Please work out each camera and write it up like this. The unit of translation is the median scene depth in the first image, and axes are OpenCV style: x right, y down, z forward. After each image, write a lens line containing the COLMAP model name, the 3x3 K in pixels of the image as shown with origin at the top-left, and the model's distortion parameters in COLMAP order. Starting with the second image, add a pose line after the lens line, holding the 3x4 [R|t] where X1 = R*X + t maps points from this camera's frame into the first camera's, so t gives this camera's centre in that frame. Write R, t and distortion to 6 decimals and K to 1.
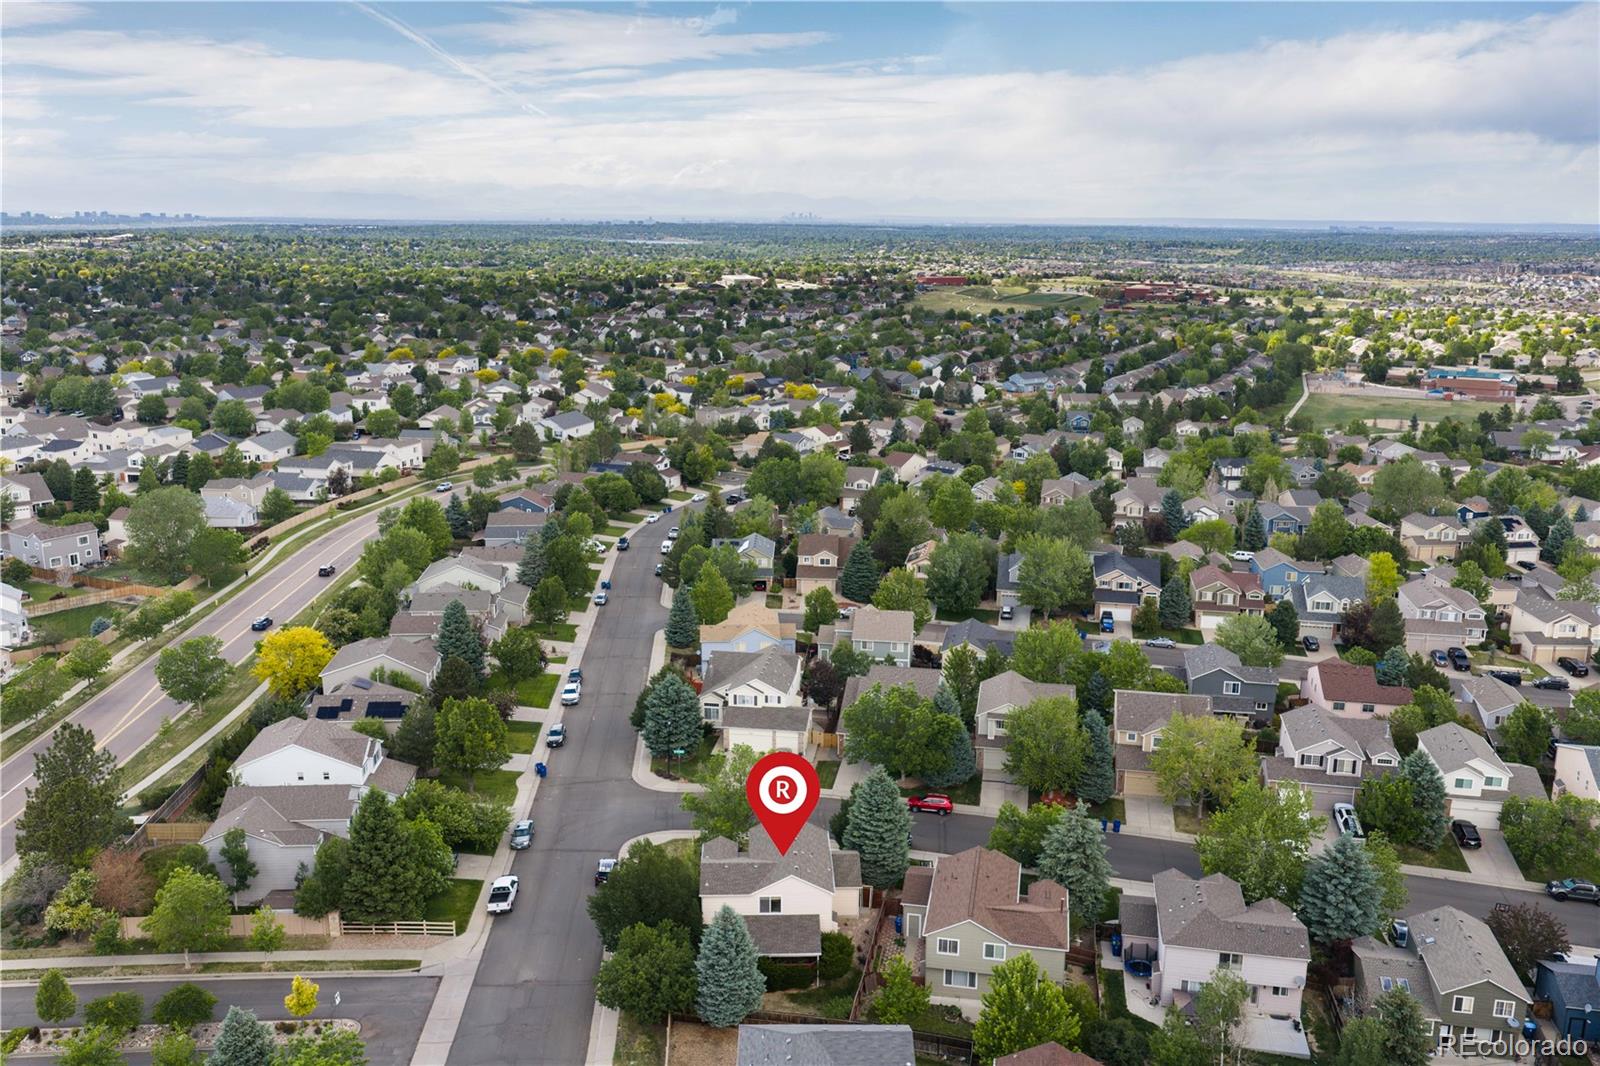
lens RADIAL K [[1322.9, 0, 800.0], [0, 1322.9, 533.0], [0, 0, 1]] dist [0.010685, -0.008037]
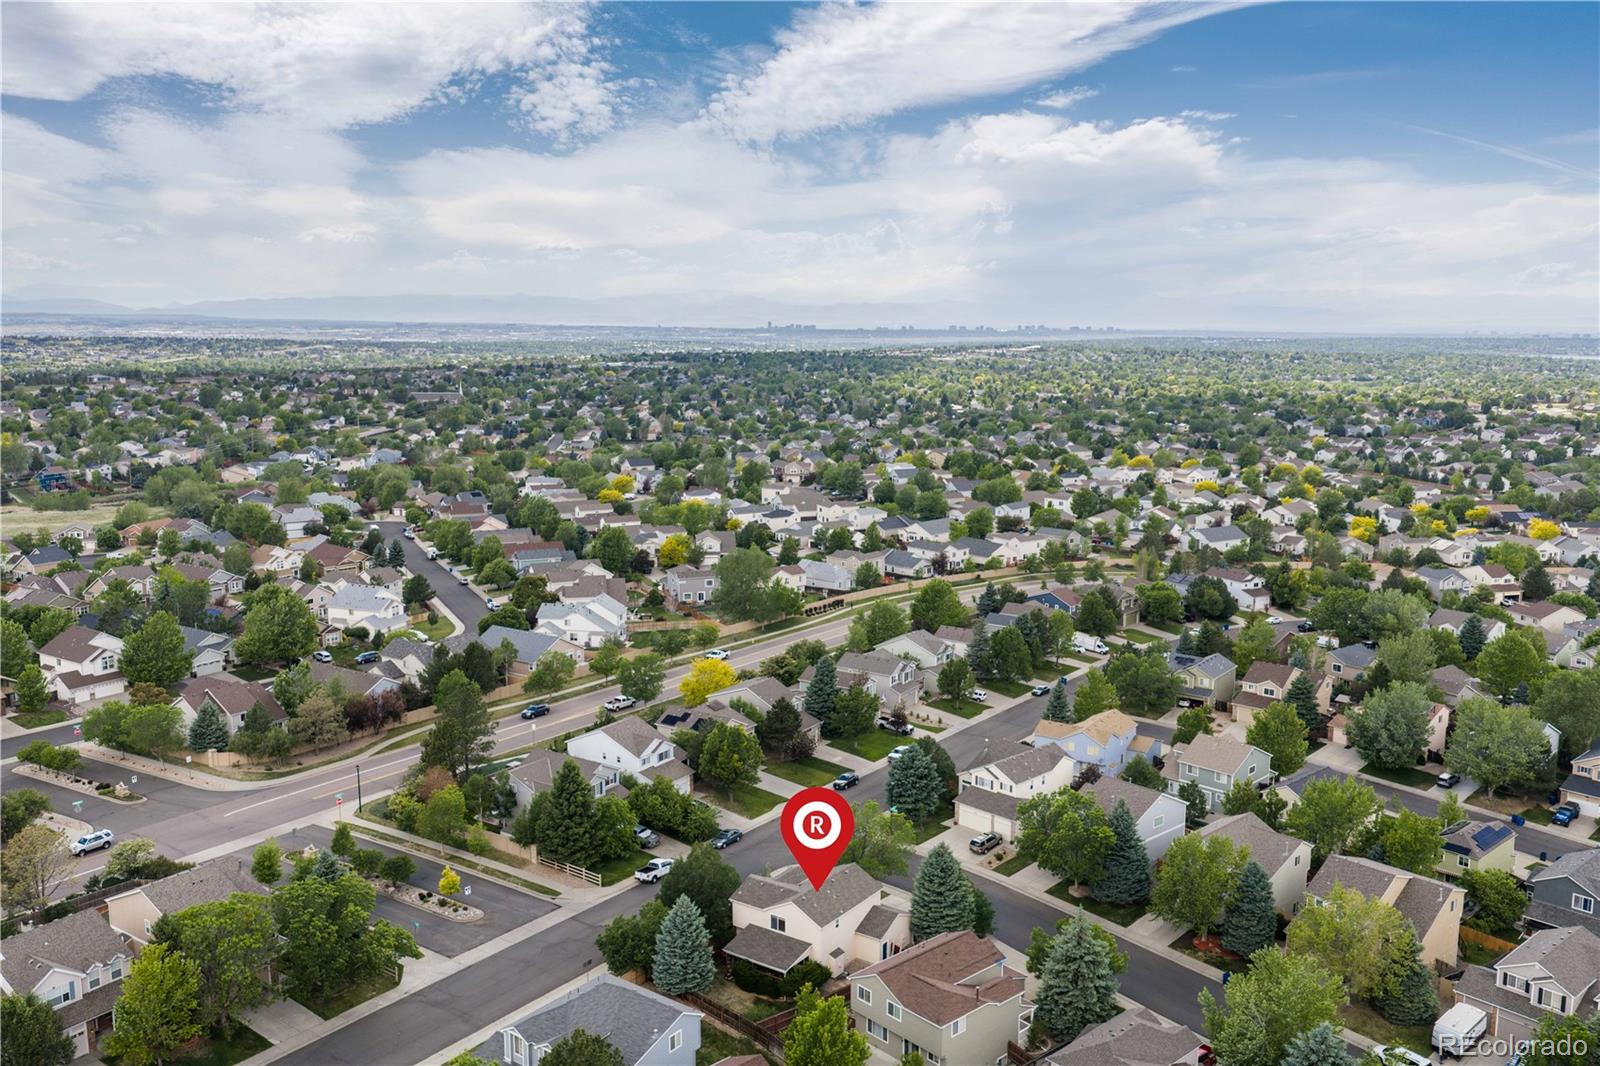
lens RADIAL K [[1350.2, 0, 838.0], [0, 1350.2, 528.3], [0, 0, 1]] dist [0.000342, -0.003231]
pose [[0.794111, 0.088749, -0.601259, 0.534251], [-0.140808, 0.989230, -0.039956, -0.019133], [0.591237, 0.116391, 0.798055, 0.027211]]
